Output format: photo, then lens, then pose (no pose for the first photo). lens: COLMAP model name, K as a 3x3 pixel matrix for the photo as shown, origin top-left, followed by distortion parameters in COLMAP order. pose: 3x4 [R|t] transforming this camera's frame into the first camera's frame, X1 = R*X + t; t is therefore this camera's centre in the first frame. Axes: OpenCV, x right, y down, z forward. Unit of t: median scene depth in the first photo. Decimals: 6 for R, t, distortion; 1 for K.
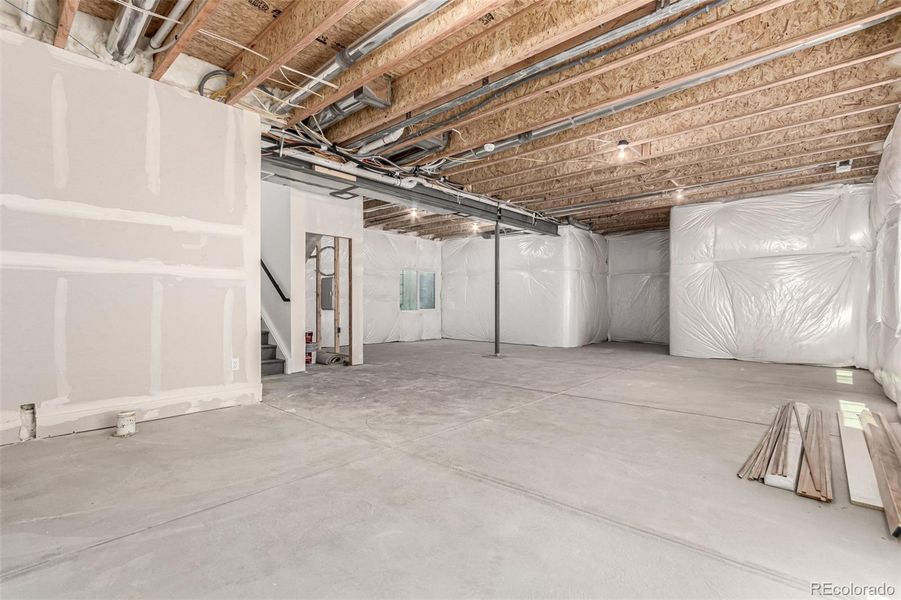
lens RADIAL K [[423.0, 0, 457.7], [0, 423.0, 303.2], [0, 0, 1]] dist [0.005167, -0.000184]
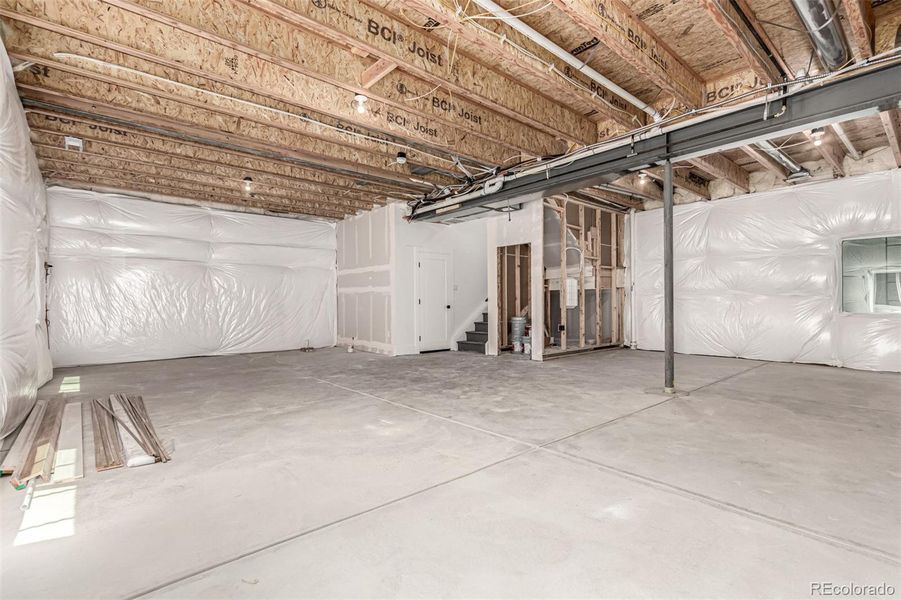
lens RADIAL K [[423.0, 0, 458.1], [0, 423.0, 303.6], [0, 0, 1]] dist [0.005167, -0.000184]
pose [[-0.133714, 0.001227, -0.991019, 1.191196], [0.010408, 0.999946, -0.000166, 0.003082], [0.990965, -0.010336, -0.133720, 1.349213]]
